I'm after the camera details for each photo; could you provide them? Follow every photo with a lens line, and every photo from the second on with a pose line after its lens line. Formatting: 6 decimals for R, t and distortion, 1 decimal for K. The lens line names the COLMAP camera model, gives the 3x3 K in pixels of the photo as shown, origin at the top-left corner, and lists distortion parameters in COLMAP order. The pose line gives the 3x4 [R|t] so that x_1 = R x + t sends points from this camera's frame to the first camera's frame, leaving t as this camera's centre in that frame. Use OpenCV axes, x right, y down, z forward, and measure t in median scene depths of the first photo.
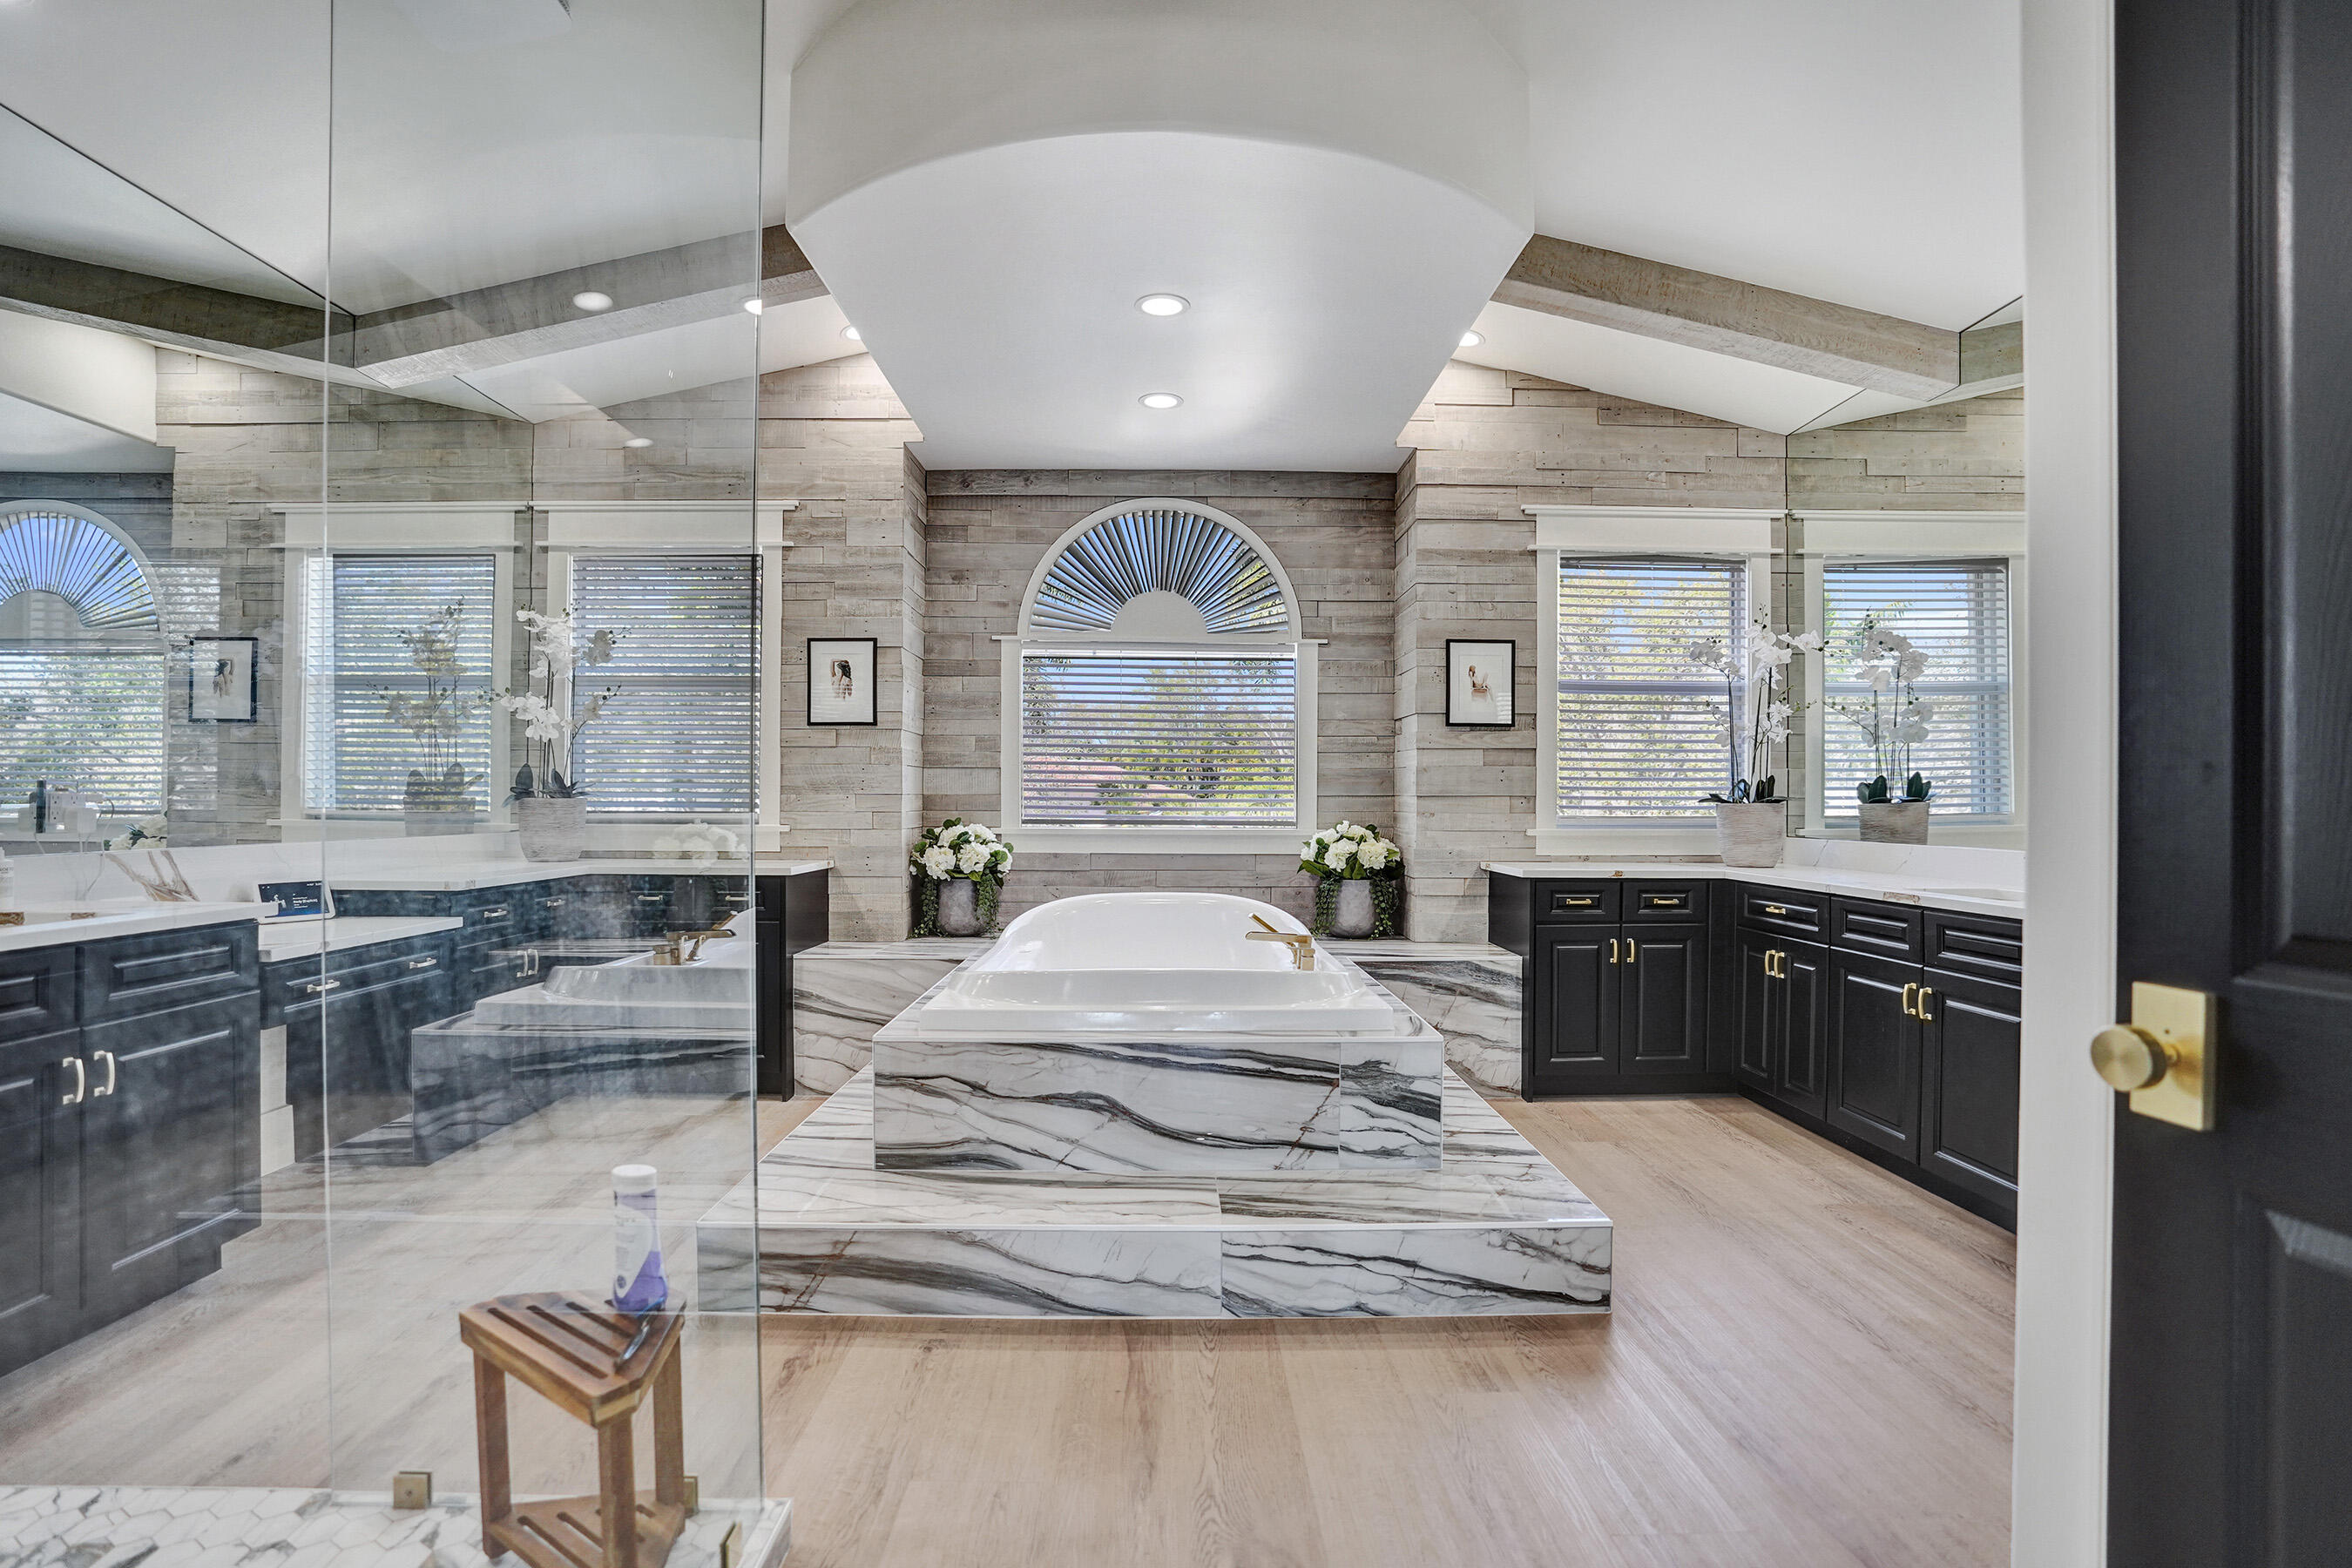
lens RADIAL K [[1102.9, 0, 1181.3], [0, 1102.9, 770.6], [0, 0, 1]] dist [-0.075627, 0.031905]
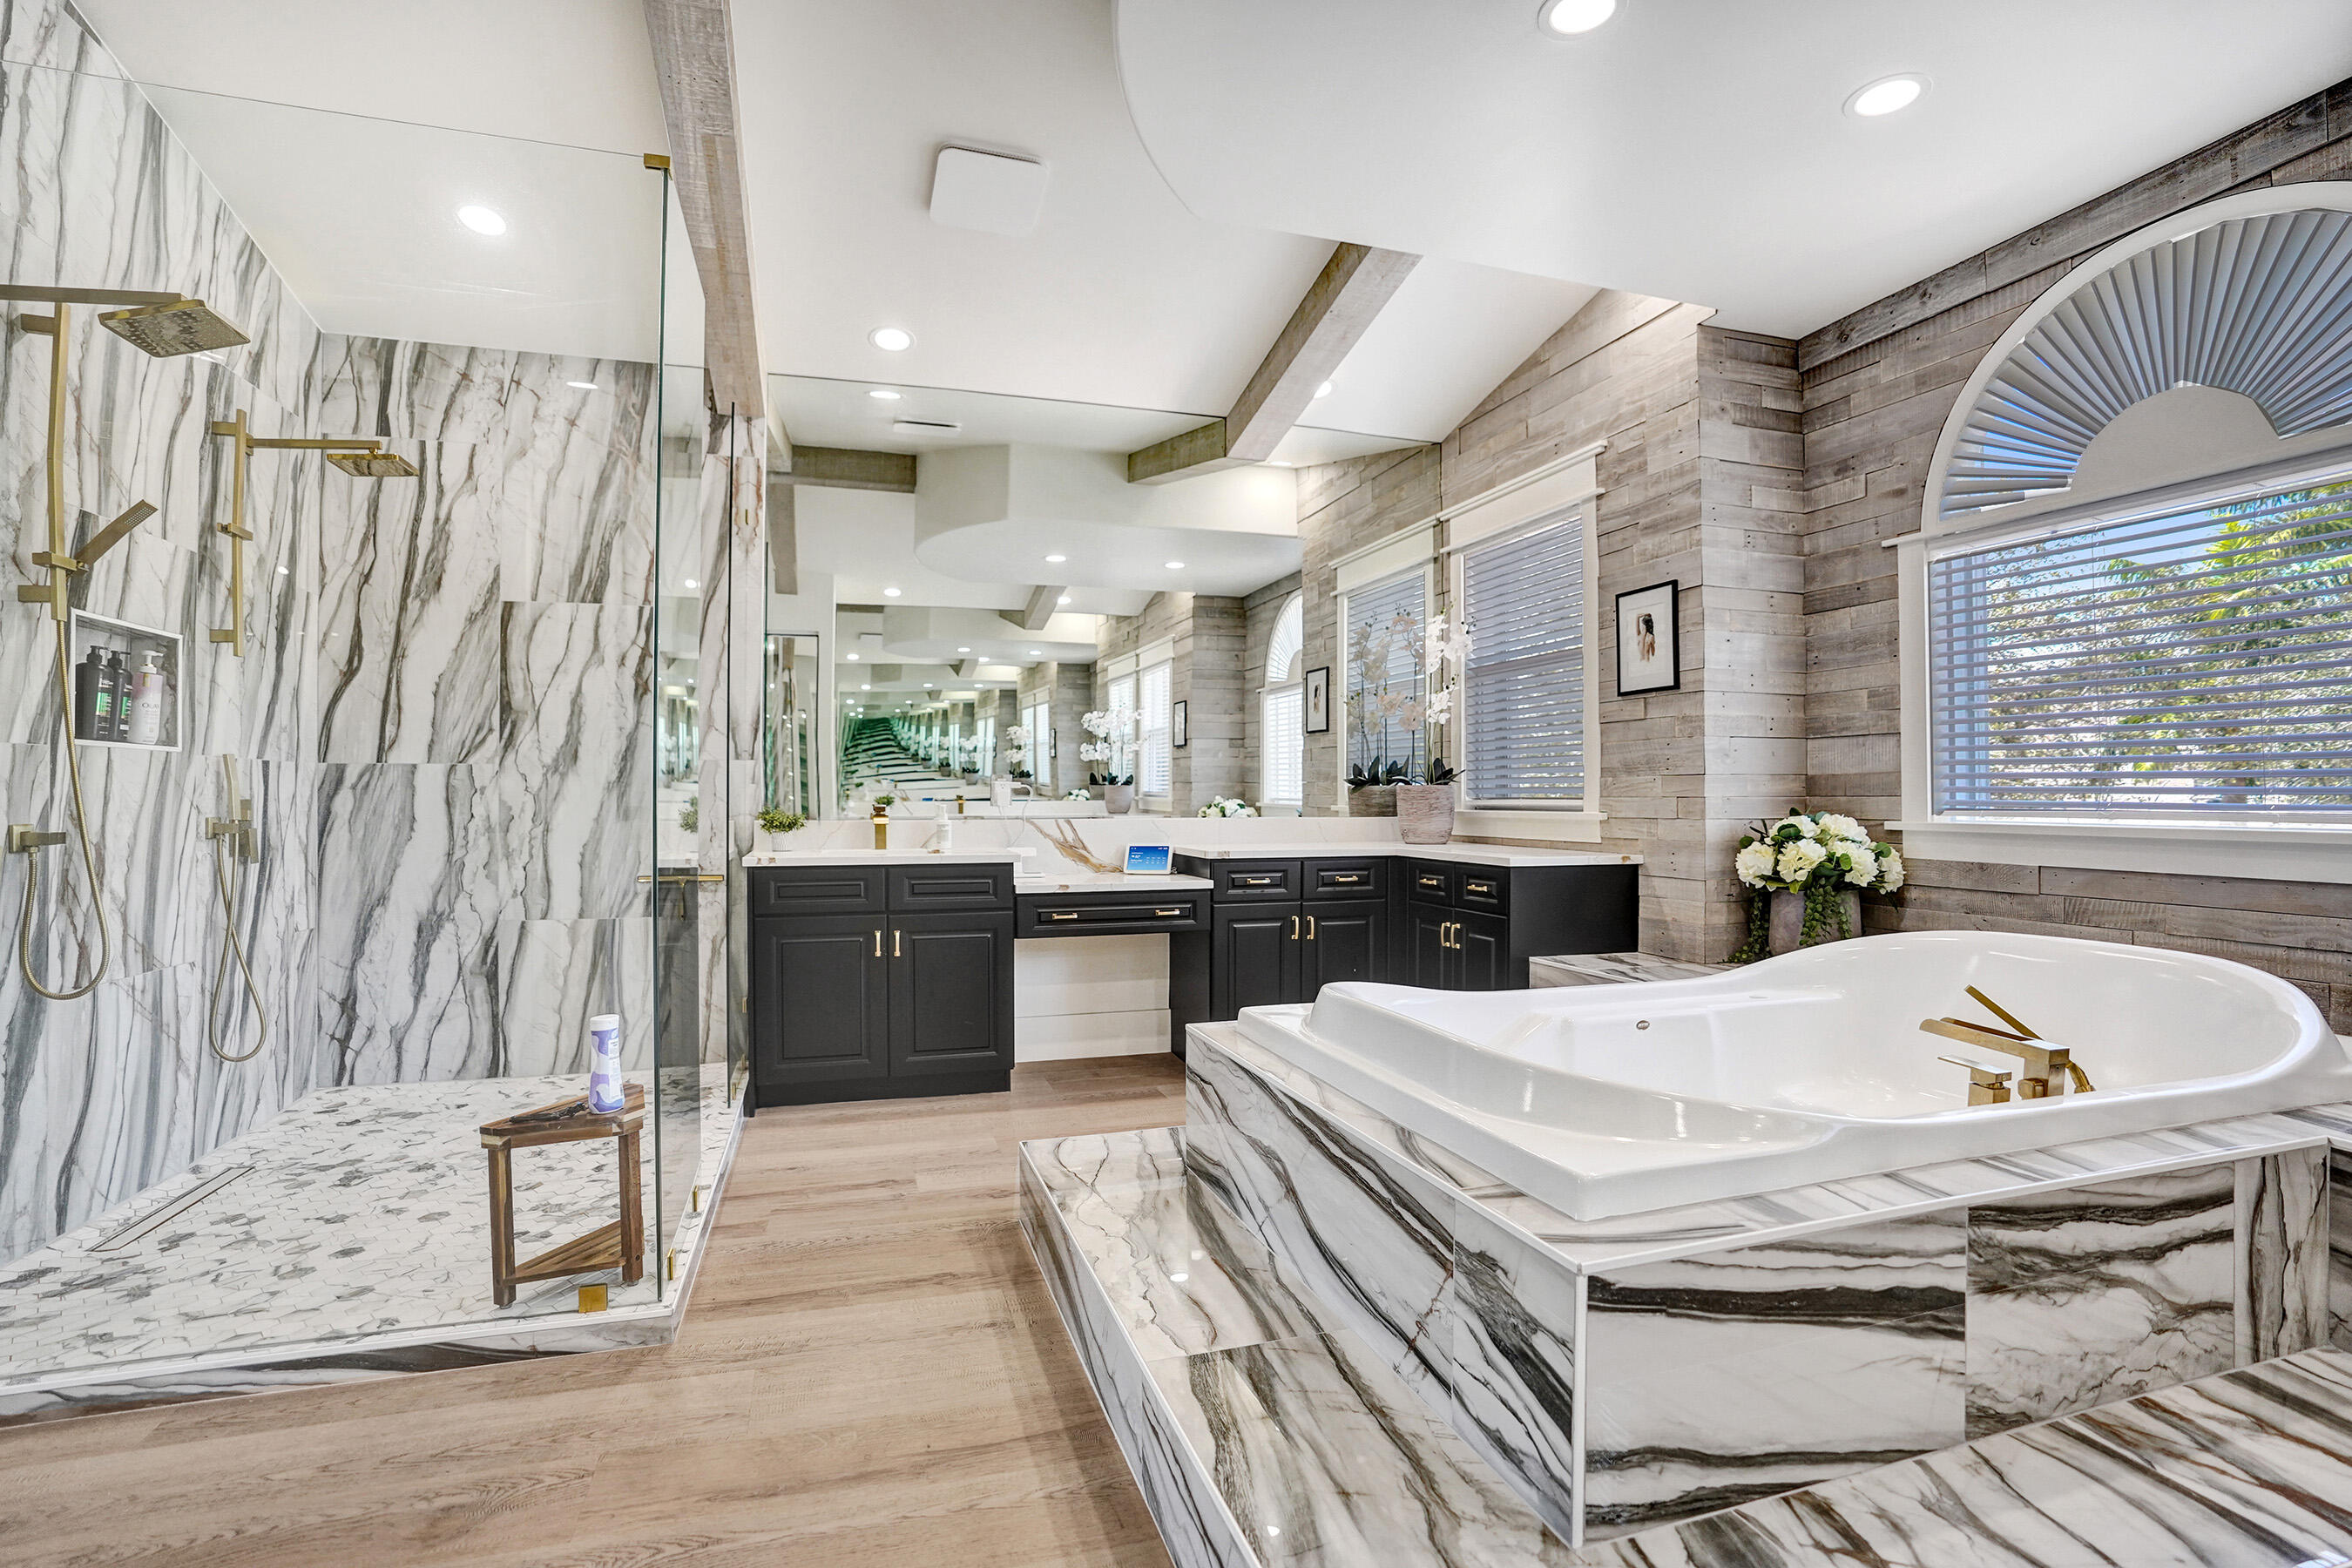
lens RADIAL K [[1102.9, 0, 1181.3], [0, 1102.9, 770.6], [0, 0, 1]] dist [-0.075627, 0.031905]
pose [[0.293248, -0.026147, -0.955679, 0.366935], [0.025128, 0.999491, -0.019636, 0.024528], [0.955706, -0.018257, 0.293756, 0.417680]]
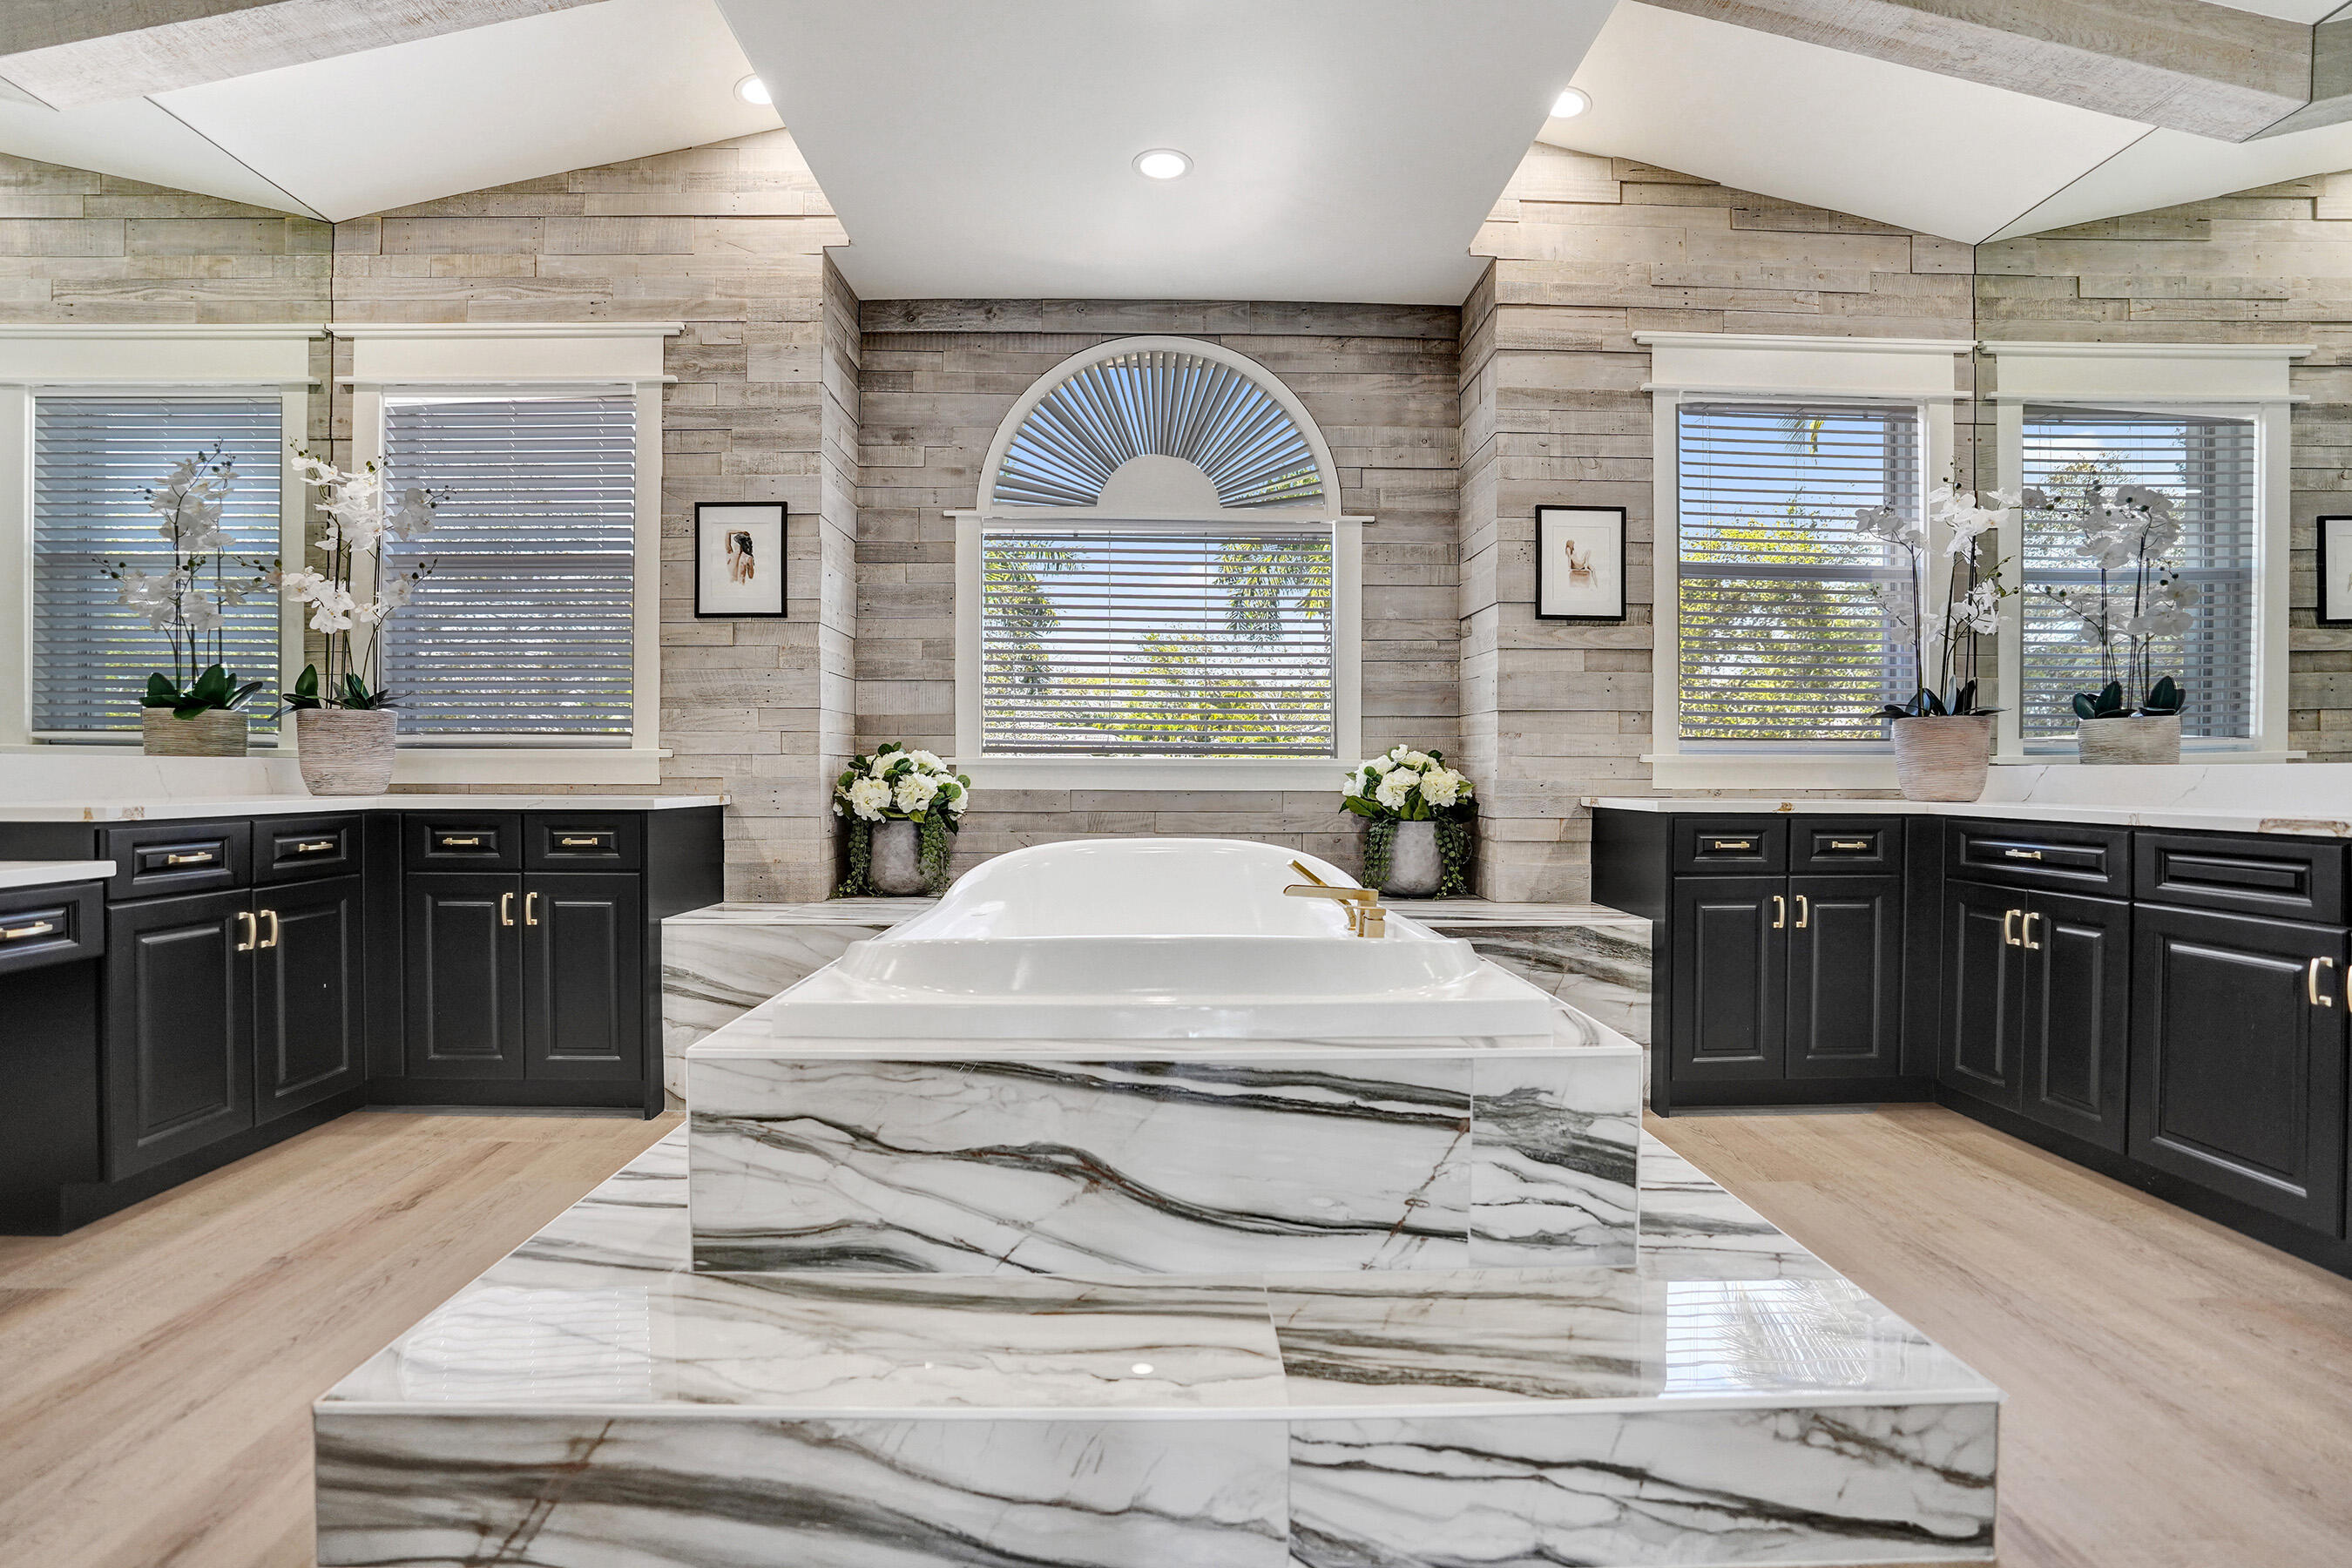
lens RADIAL K [[1102.9, 0, 1181.3], [0, 1102.9, 770.6], [0, 0, 1]] dist [-0.075627, 0.031905]
pose [[0.999979, -0.000550, 0.006408, -0.010007], [0.000378, 0.999644, 0.026696, 0.044148], [-0.006420, -0.026693, 0.999623, 0.240403]]
